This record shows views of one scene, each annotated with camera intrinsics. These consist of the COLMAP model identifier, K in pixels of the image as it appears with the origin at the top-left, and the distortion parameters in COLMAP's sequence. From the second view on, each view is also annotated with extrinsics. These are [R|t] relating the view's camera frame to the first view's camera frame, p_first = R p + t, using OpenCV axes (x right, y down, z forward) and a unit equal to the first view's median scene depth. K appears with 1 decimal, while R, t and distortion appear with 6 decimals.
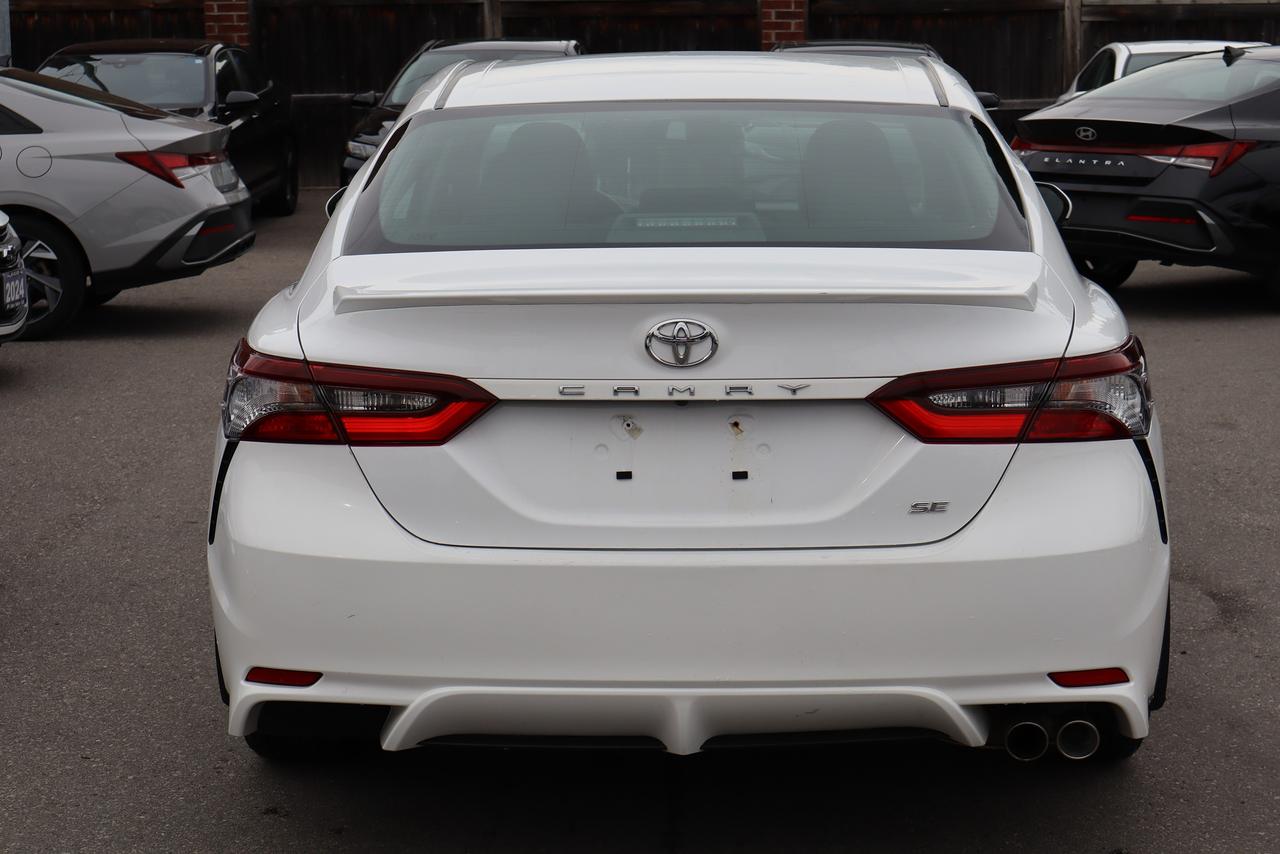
lens RADIAL K [[2592.7, 0, 639.3], [0, 2592.7, 419.3], [0, 0, 1]] dist [-0.007184, 0.000000]
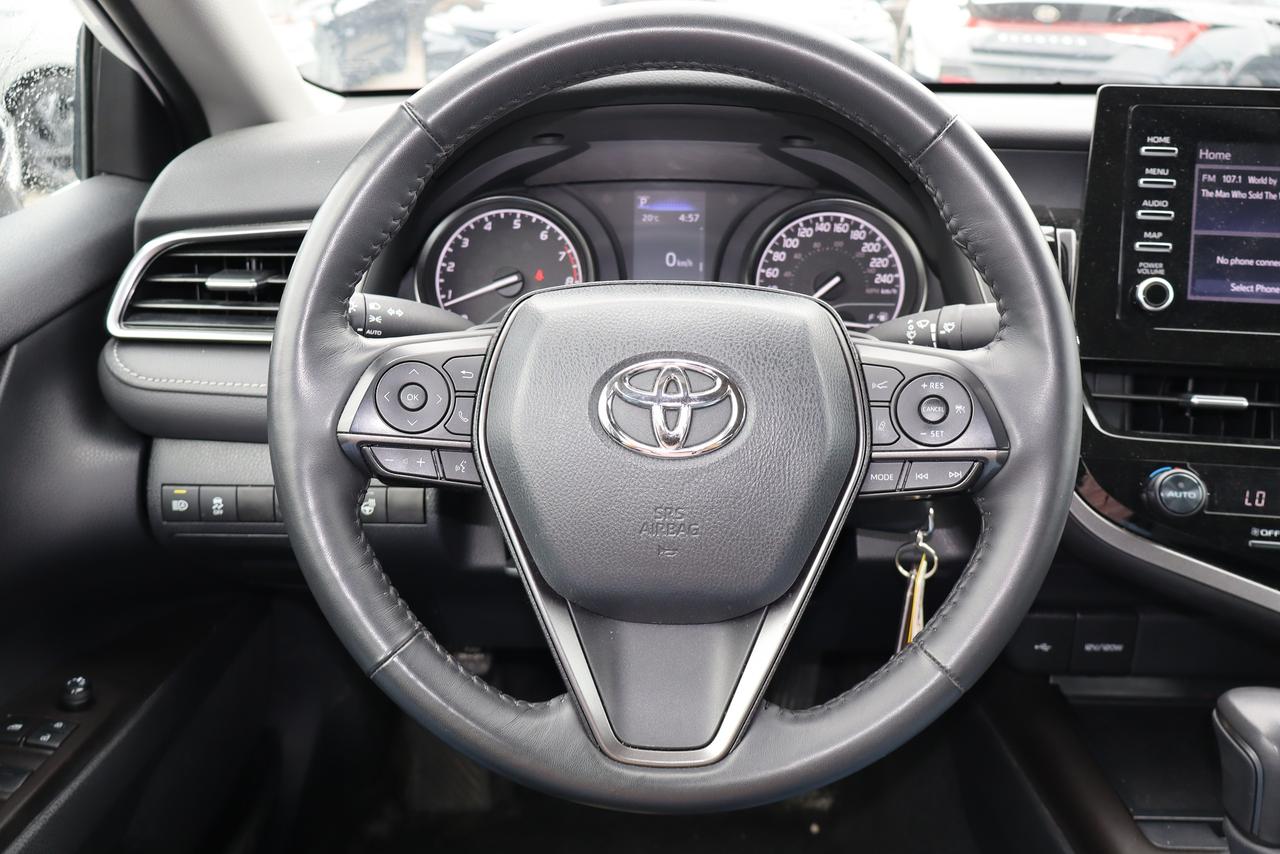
lens RADIAL K [[1062.6, 0, 629.8], [0, 1062.6, 425.4], [0, 0, 1]] dist [0.000672, -0.021003]
pose [[0.999828, 0.010707, 0.015145, -0.045941], [-0.014026, 0.970766, 0.239618, -0.124746], [-0.012137, -0.239790, 0.970749, 1.444127]]
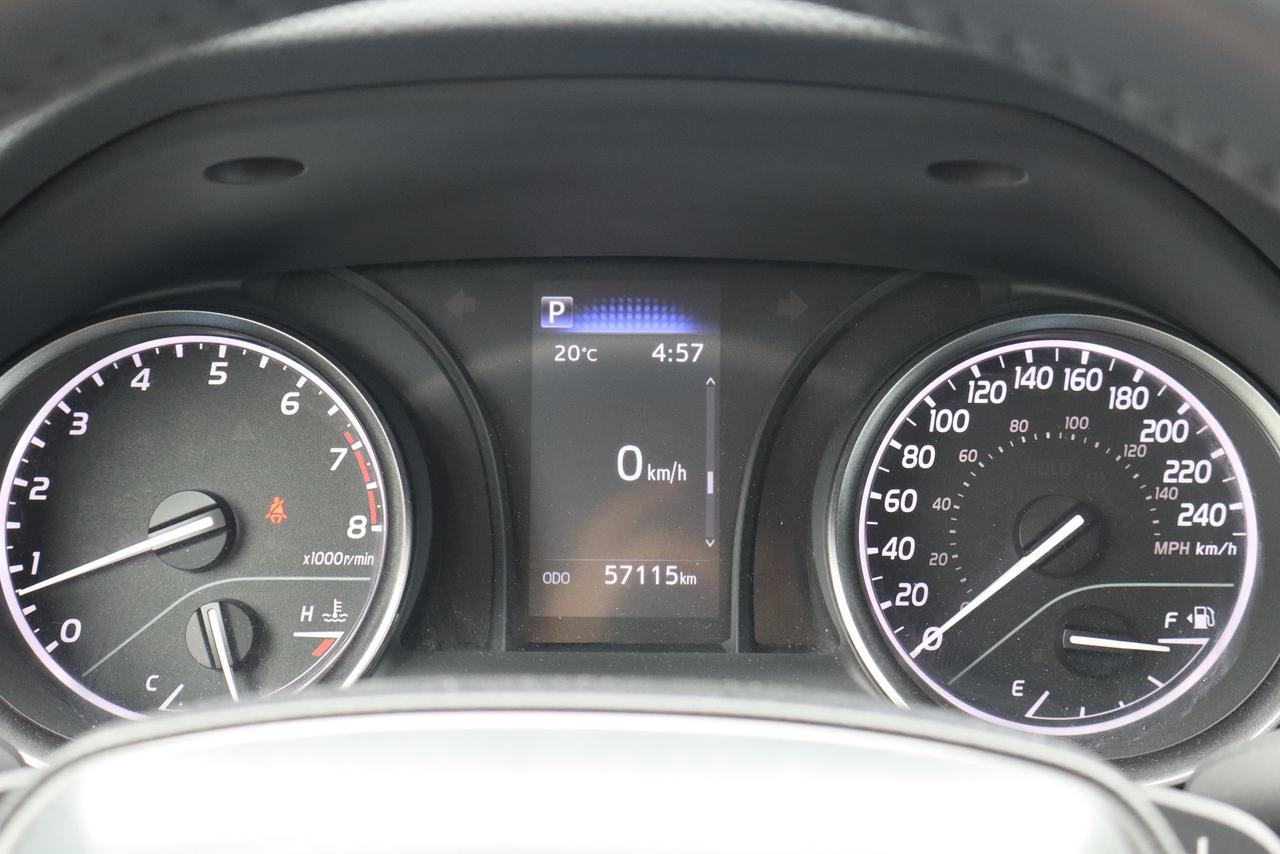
lens RADIAL K [[1936.6, 0, 633.3], [0, 1936.6, 431.4], [0, 0, 1]] dist [0.030713, 0.000000]
pose [[0.999777, 0.005447, 0.020393, -0.039339], [-0.008626, 0.987207, 0.159211, -0.130238], [-0.019265, -0.159351, 0.987034, 1.500130]]
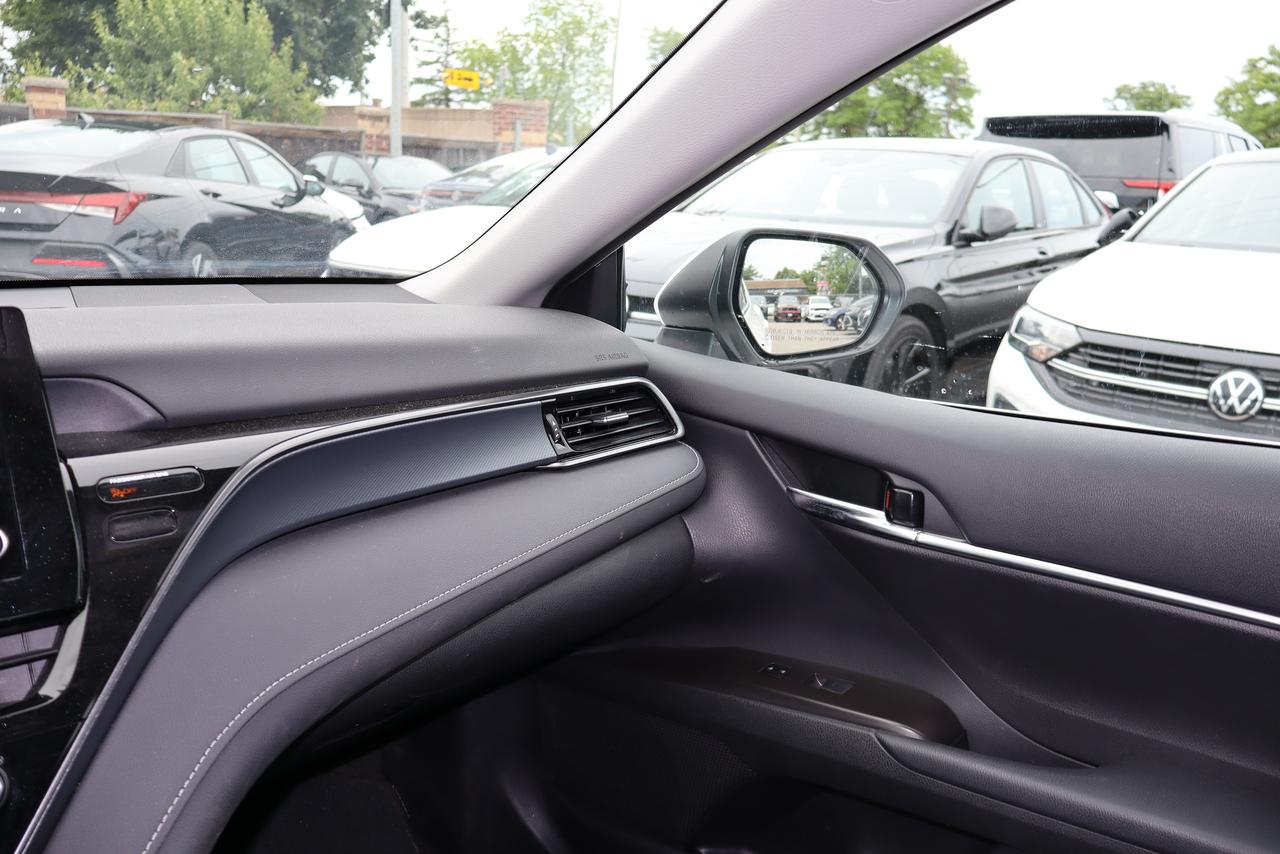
lens RADIAL K [[1062.6, 0, 644.0], [0, 1062.6, 417.7], [0, 0, 1]] dist [0.000672, -0.021003]
pose [[0.643619, -0.125256, 0.755027, 0.027008], [0.061571, 0.991793, 0.112048, -0.130976], [-0.762865, -0.025629, 0.646049, 1.444167]]
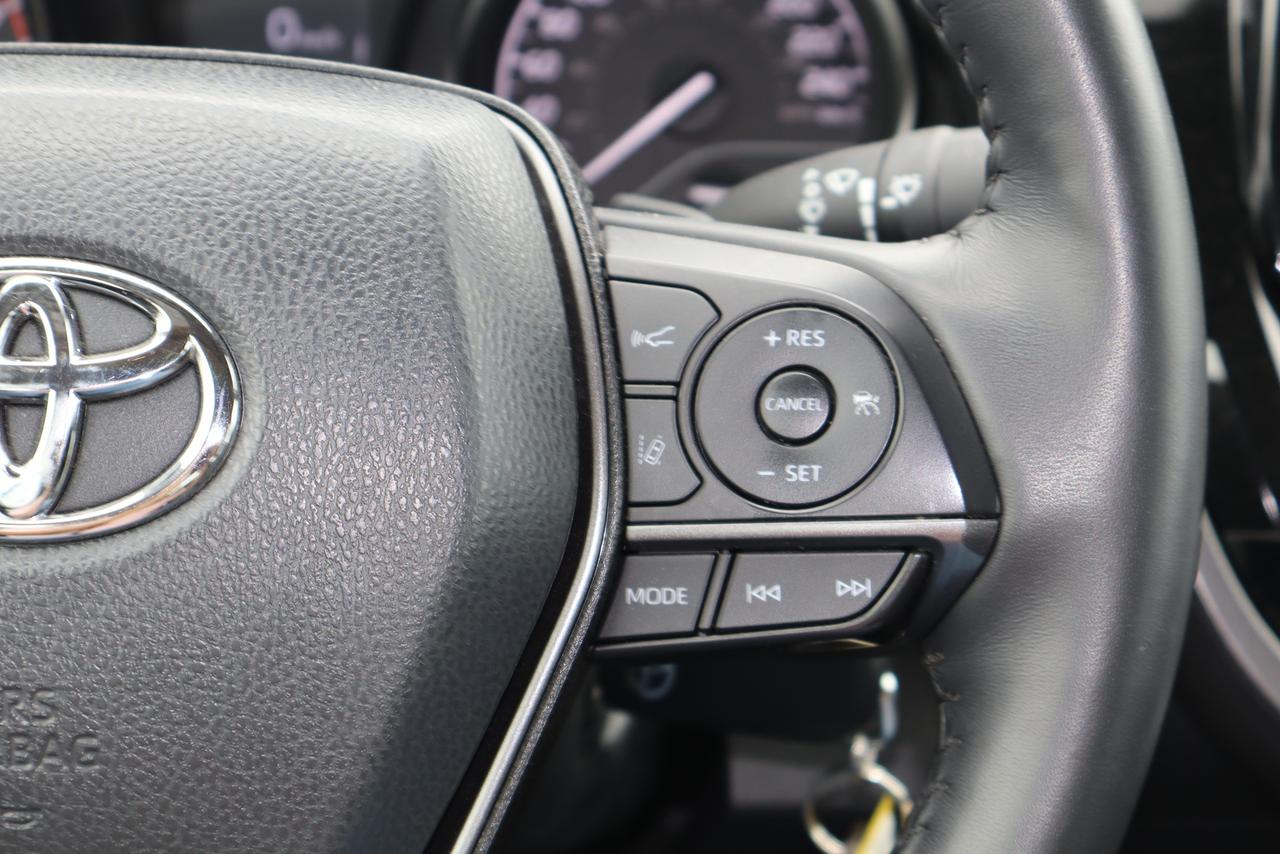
lens RADIAL K [[2339.9, 0, 633.5], [0, 2339.9, 430.5], [0, 0, 1]] dist [0.058241, 0.000000]
pose [[0.997837, 0.011941, 0.064645, -0.024794], [-0.026093, 0.974525, 0.222757, -0.118686], [-0.060338, -0.223962, 0.972728, 1.466757]]
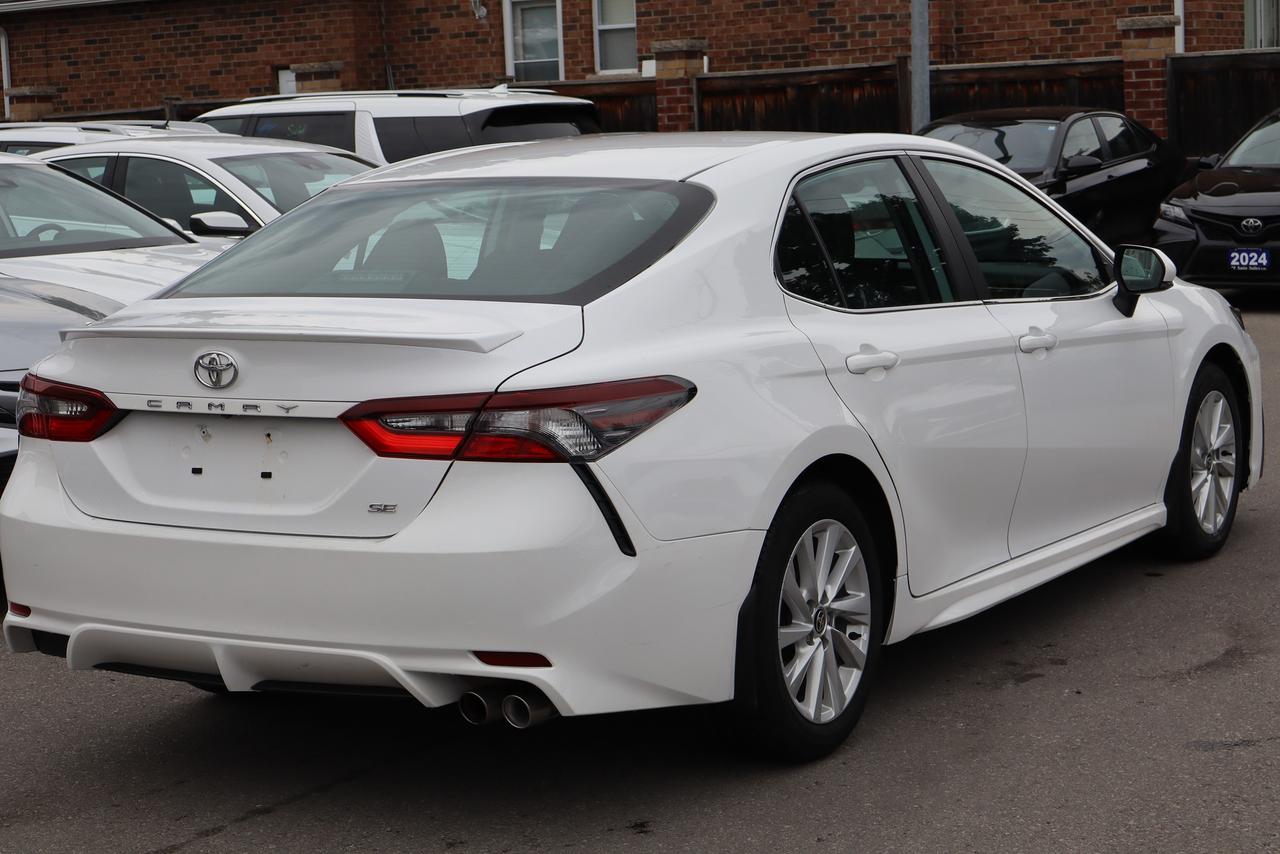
lens RADIAL K [[2592.7, 0, 631.5], [0, 2592.7, 434.5], [0, 0, 1]] dist [-0.007184, 0.000000]
pose [[0.861789, 0.039986, -0.505689, 0.833737], [-0.048072, 0.998840, -0.002944, -0.003189], [0.504985, 0.026847, 0.862711, -0.009130]]
